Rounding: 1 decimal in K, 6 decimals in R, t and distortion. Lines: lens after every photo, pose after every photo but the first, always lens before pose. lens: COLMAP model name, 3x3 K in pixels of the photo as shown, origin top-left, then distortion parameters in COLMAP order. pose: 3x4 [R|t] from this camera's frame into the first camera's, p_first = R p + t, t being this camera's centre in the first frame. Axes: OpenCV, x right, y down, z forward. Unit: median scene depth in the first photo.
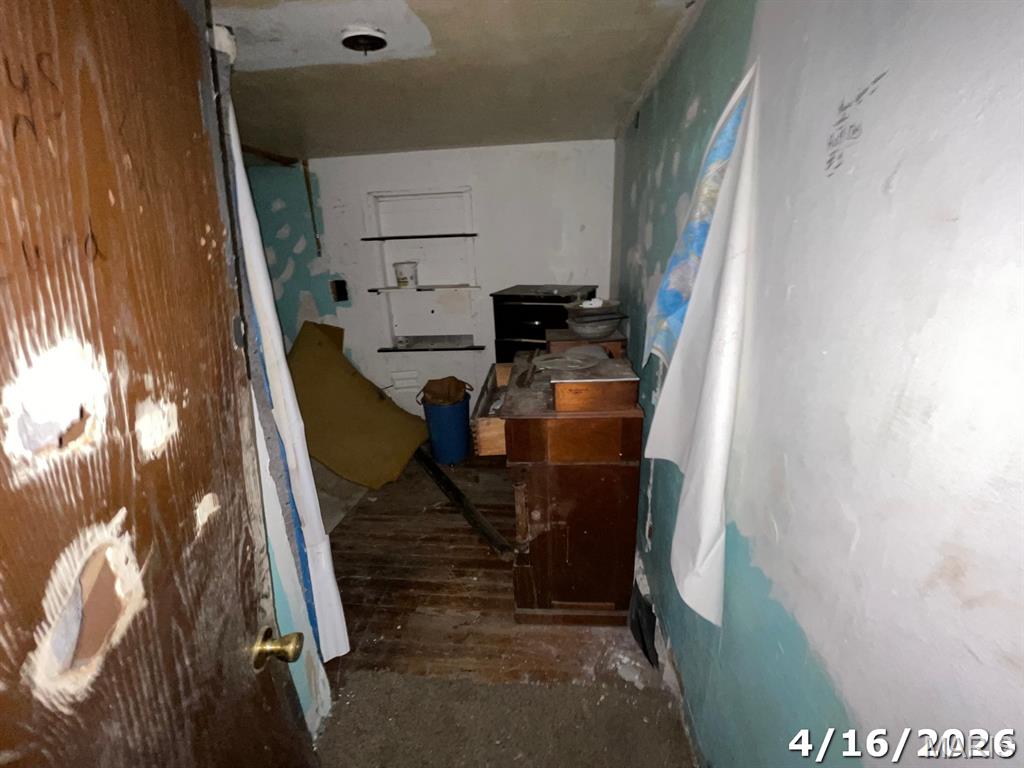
lens RADIAL K [[408.3, 0, 512.7], [0, 408.3, 384.2], [0, 0, 1]] dist [-0.004625, 0.001108]
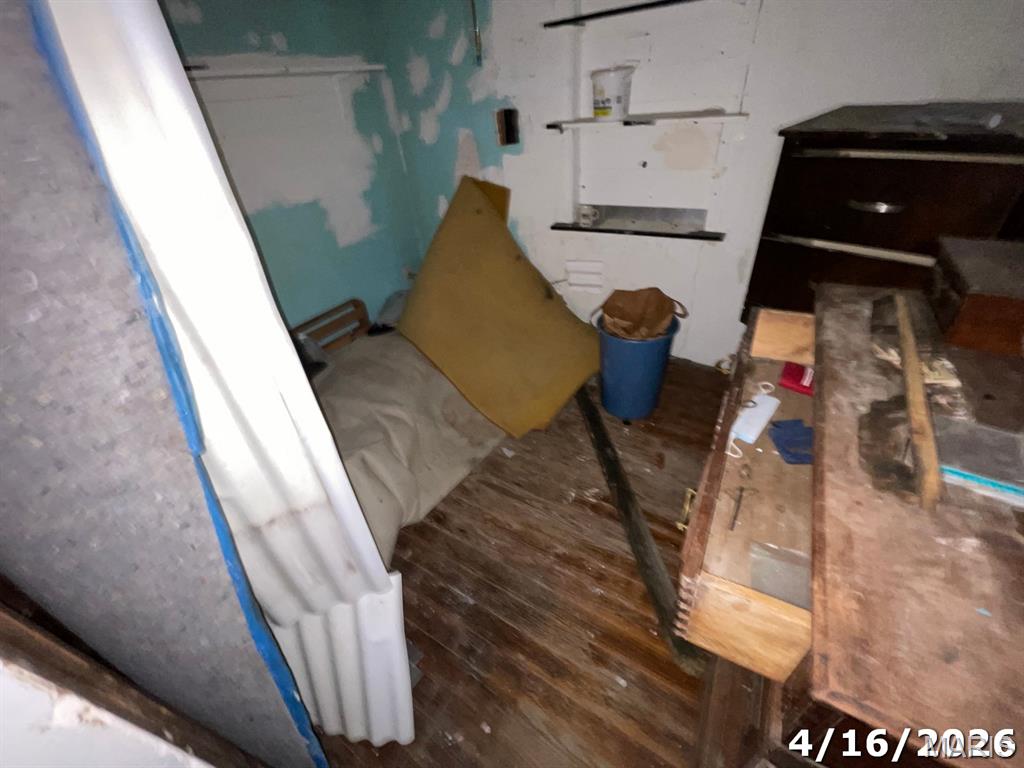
lens RADIAL K [[408.3, 0, 510.9], [0, 408.3, 381.8], [0, 0, 1]] dist [-0.004625, 0.001108]
pose [[0.888606, 0.229736, -0.396990, -0.061511], [-0.085093, 0.933067, 0.349493, -0.076148], [0.450709, -0.276781, 0.848678, 0.330653]]
